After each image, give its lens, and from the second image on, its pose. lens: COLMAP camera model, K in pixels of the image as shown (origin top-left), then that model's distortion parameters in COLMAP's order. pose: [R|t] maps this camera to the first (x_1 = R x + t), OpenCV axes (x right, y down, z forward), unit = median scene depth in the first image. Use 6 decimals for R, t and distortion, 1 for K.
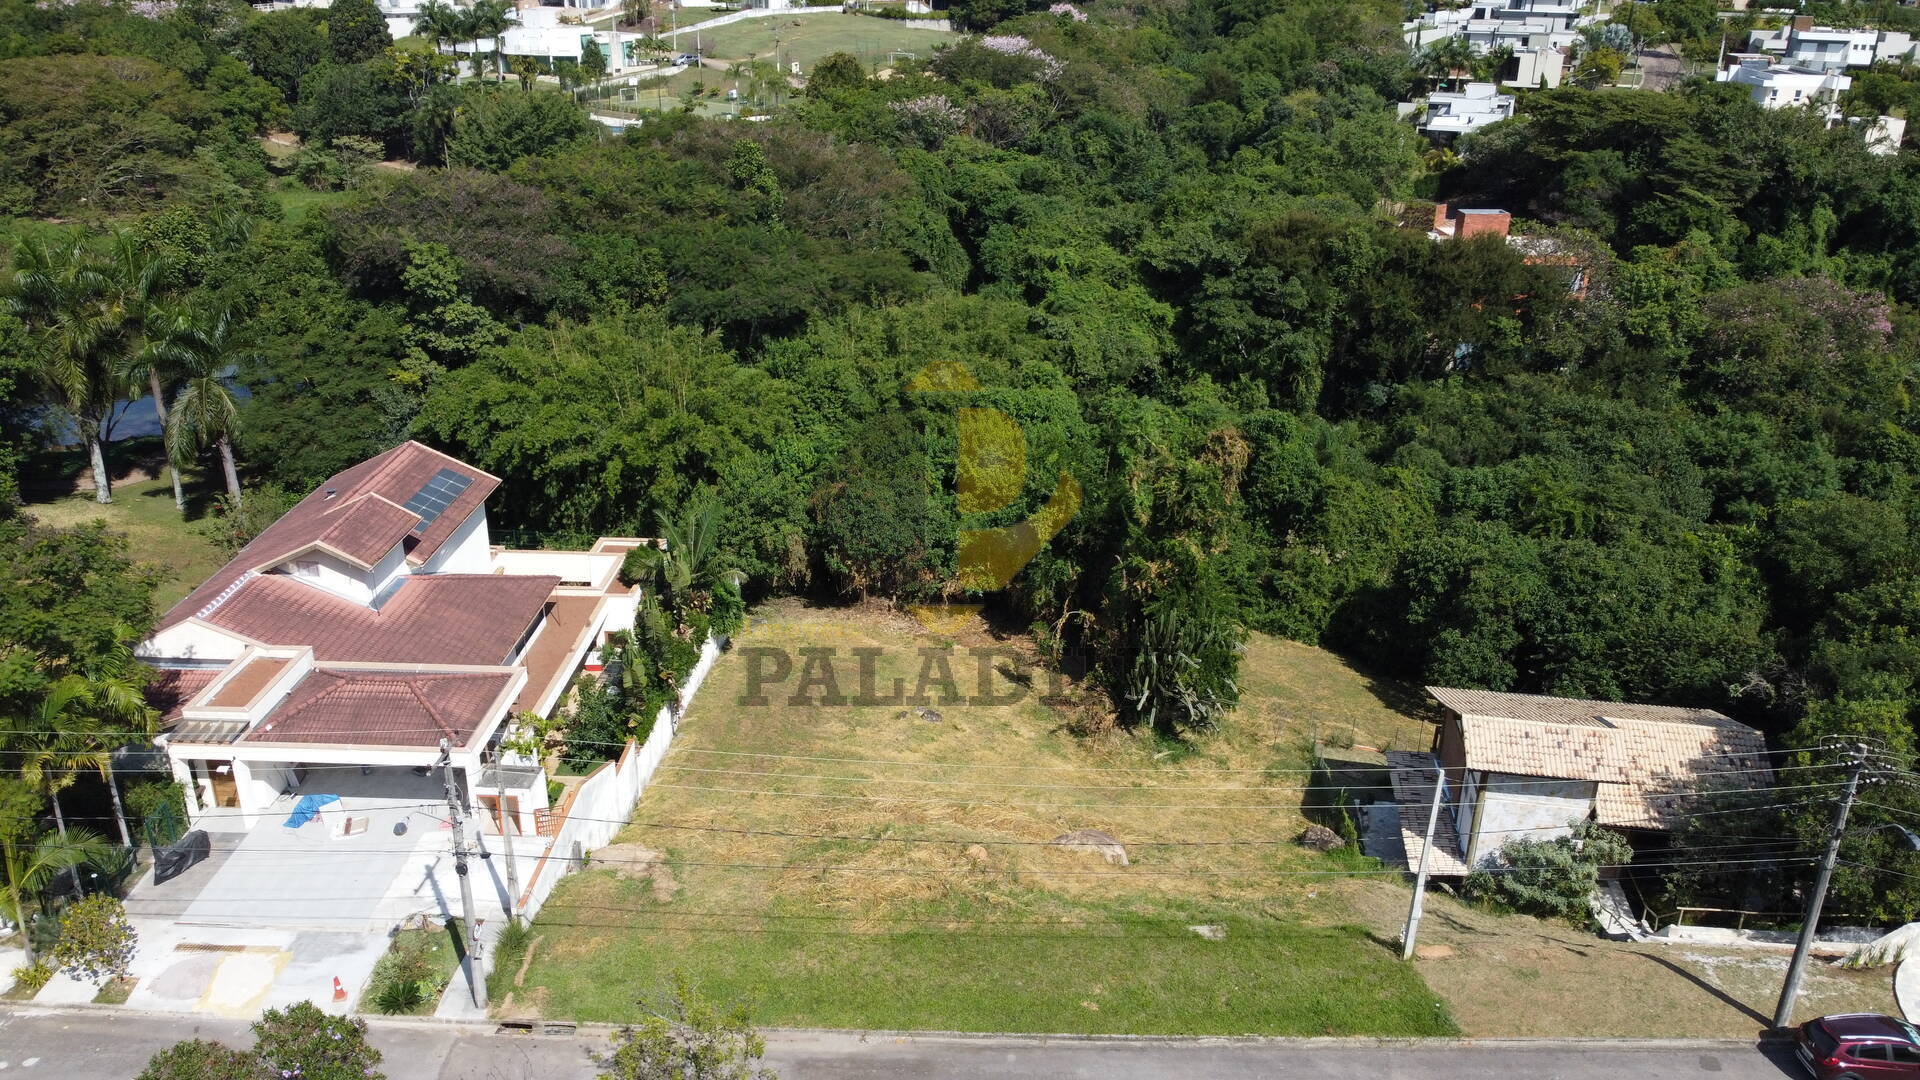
lens RADIAL K [[1433.6, 0, 960.0], [0, 1433.6, 540.0], [0, 0, 1]] dist [0.003570, -0.003635]
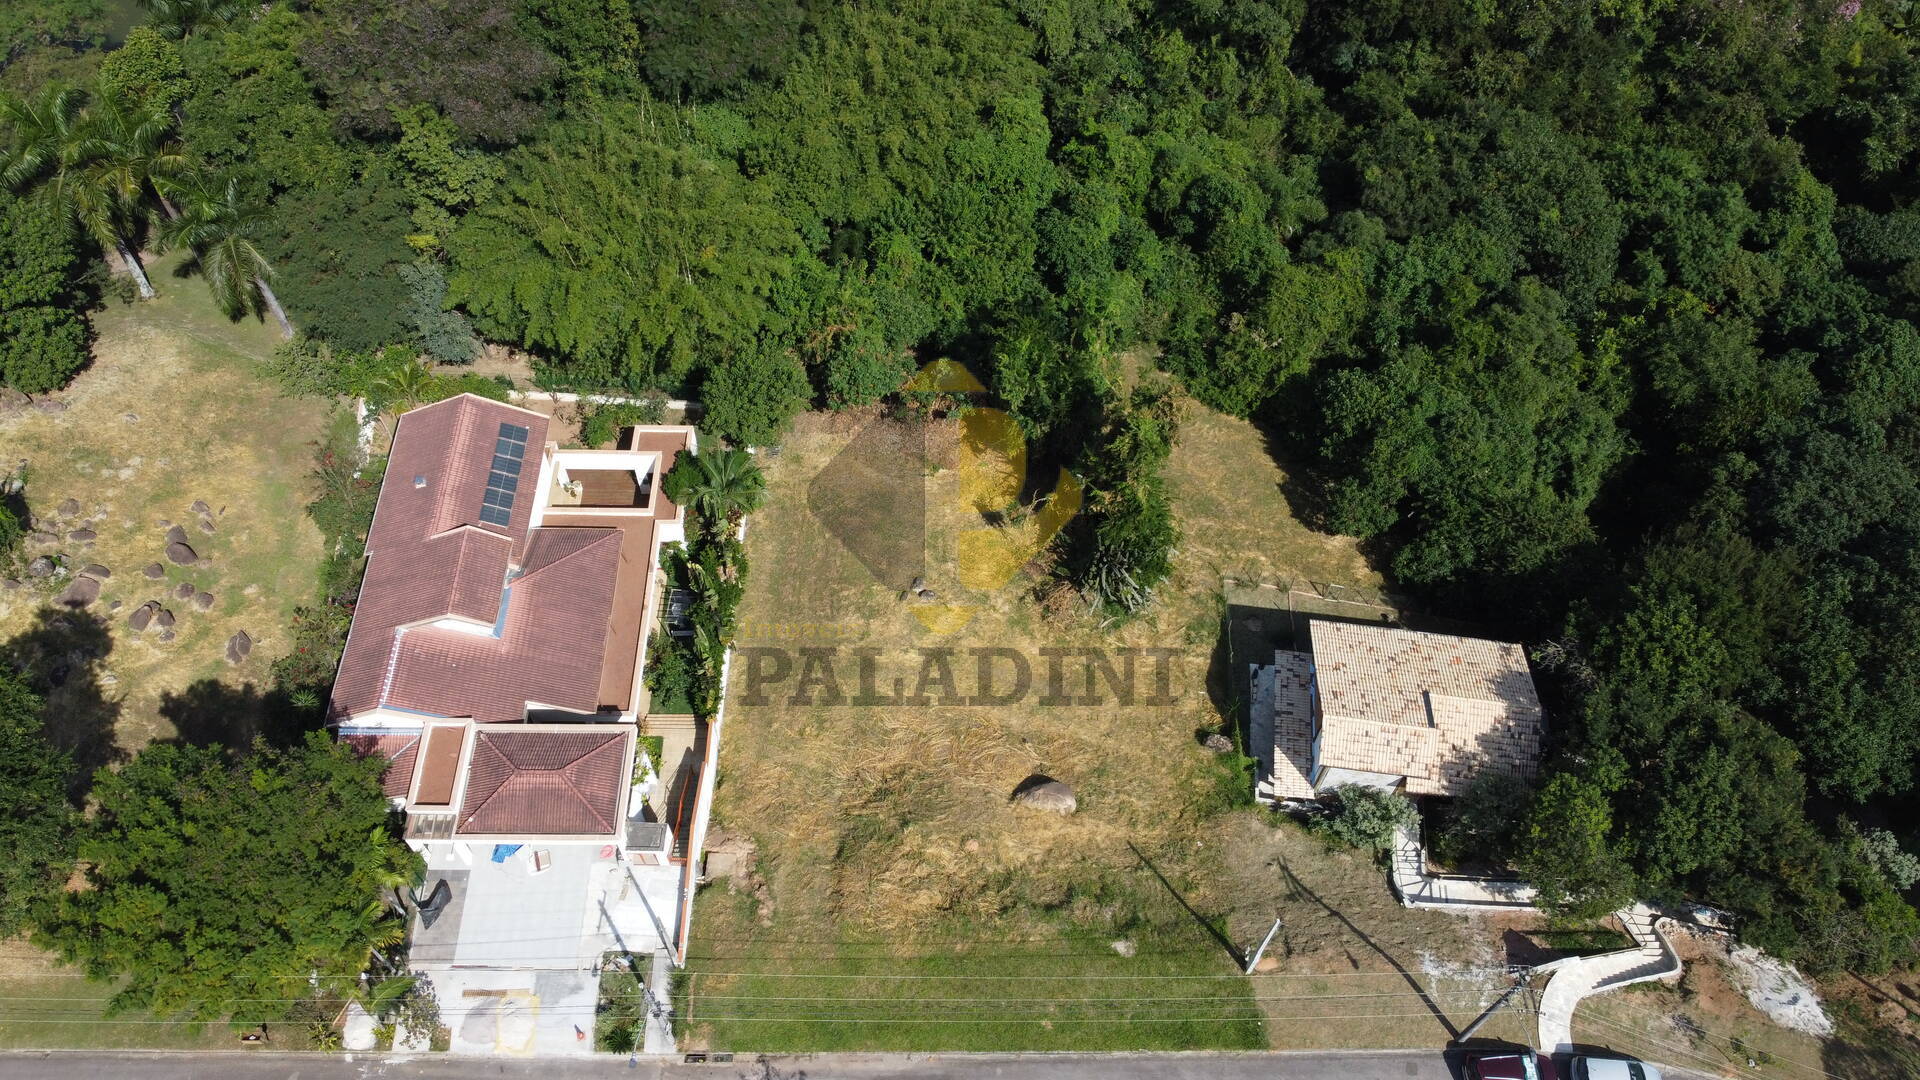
lens RADIAL K [[1433.6, 0, 960.0], [0, 1433.6, 540.0], [0, 0, 1]] dist [0.003570, -0.003635]
pose [[0.999442, -0.024074, 0.023136, -0.028149], [0.007777, 0.841711, 0.539873, -0.896283], [-0.032470, -0.539392, 0.841429, -0.058038]]
